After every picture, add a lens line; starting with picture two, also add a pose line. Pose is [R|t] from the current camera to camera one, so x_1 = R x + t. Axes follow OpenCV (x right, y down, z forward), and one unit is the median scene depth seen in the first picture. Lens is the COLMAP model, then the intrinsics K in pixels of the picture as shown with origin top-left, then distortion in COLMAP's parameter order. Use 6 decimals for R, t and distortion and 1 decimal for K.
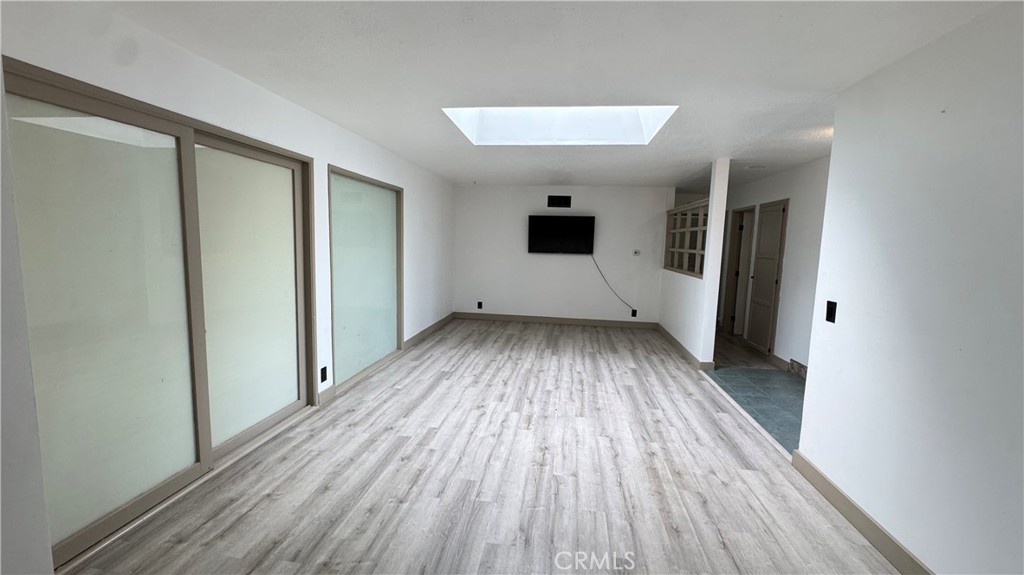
lens RADIAL K [[411.0, 0, 512.0], [0, 411.0, 287.5], [0, 0, 1]] dist [-0.002068, 0.000291]
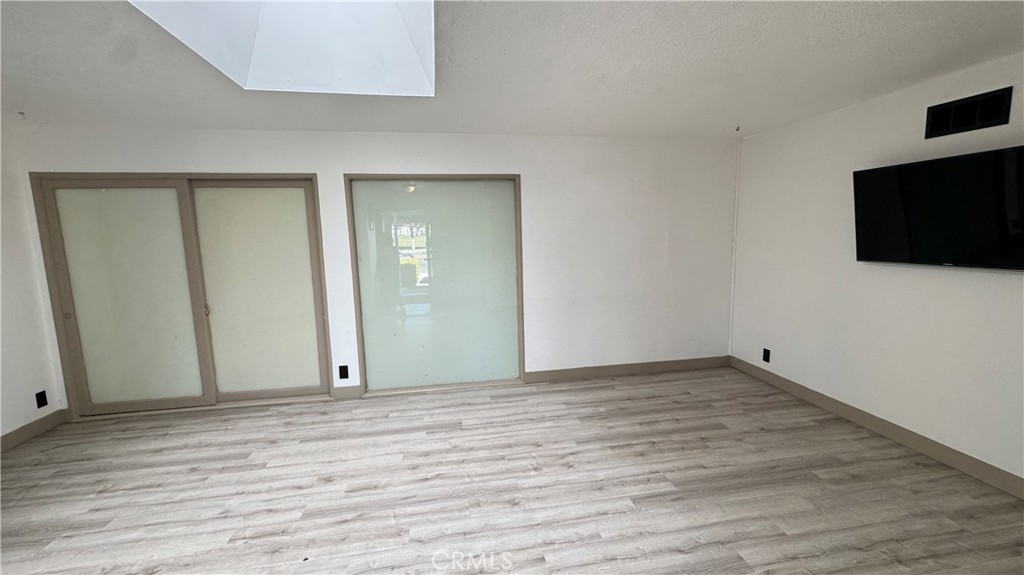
lens RADIAL K [[411.0, 0, 512.0], [0, 411.0, 287.5], [0, 0, 1]] dist [-0.002068, 0.000291]
pose [[0.298521, 0.094732, -0.949690, 0.639559], [-0.077398, 0.994187, 0.074842, -0.117128], [0.951259, 0.051162, 0.304118, 1.022329]]
